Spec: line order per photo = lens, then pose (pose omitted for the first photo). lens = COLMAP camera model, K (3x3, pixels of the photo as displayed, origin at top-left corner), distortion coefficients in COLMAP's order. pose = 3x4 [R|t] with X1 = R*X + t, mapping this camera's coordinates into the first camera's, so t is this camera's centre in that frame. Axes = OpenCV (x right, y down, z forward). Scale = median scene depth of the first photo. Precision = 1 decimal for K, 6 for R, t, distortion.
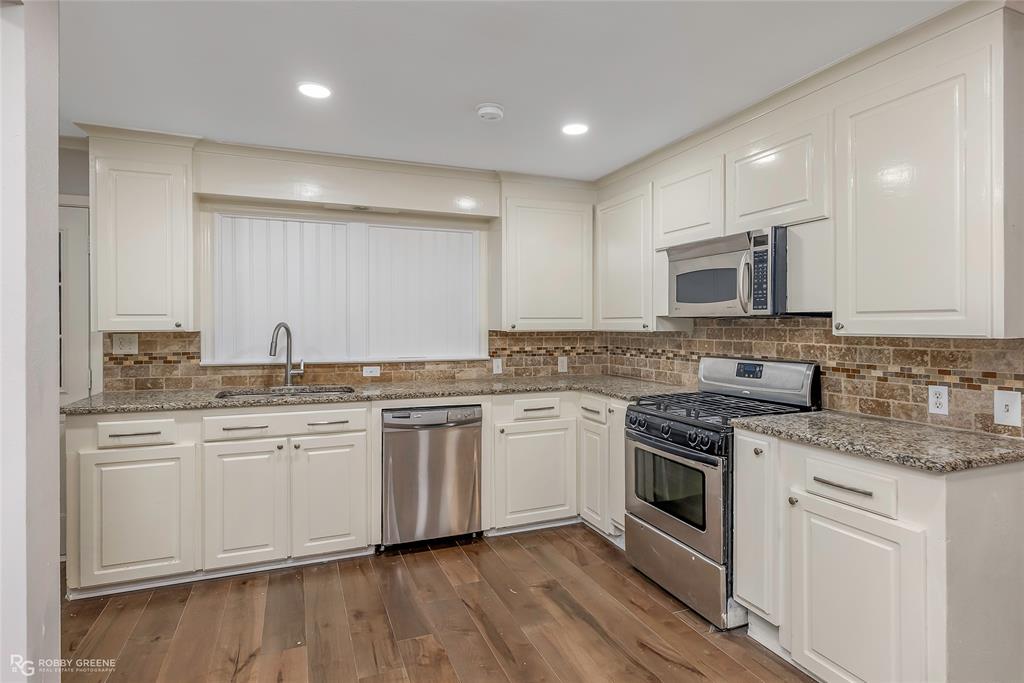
lens RADIAL K [[544.7, 0, 518.6], [0, 544.7, 323.4], [0, 0, 1]] dist [-0.000024, -0.000307]
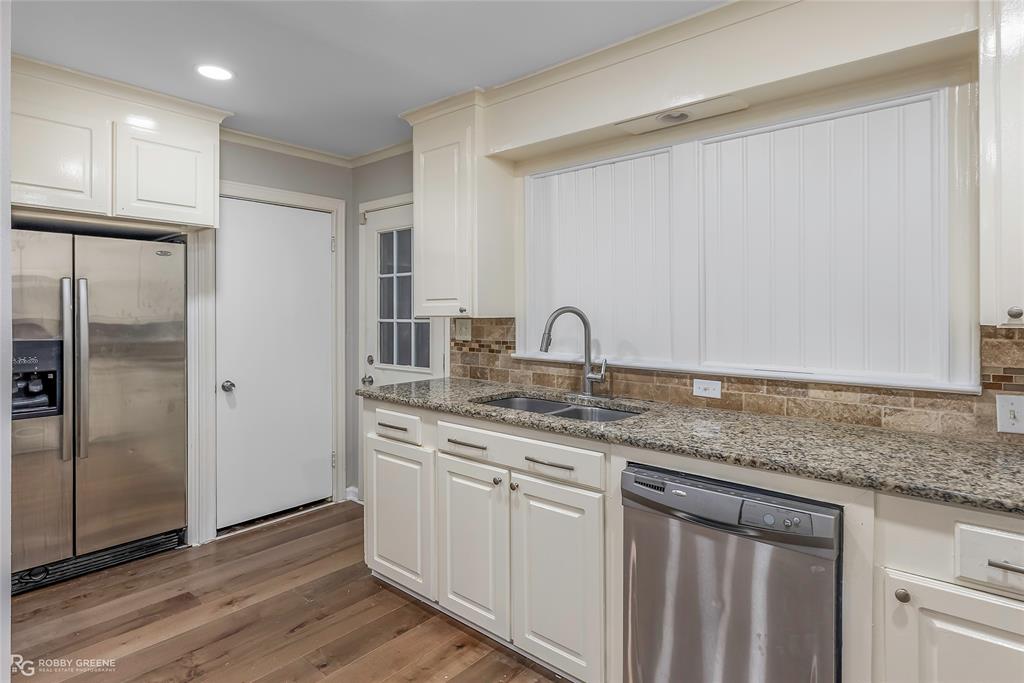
lens RADIAL K [[544.7, 0, 518.6], [0, 544.7, 323.4], [0, 0, 1]] dist [-0.000024, -0.000307]
pose [[0.465730, 0.018670, -0.884730, 0.171917], [-0.000194, 0.999780, 0.020996, 0.006059], [0.884927, -0.009607, 0.465631, 0.607068]]
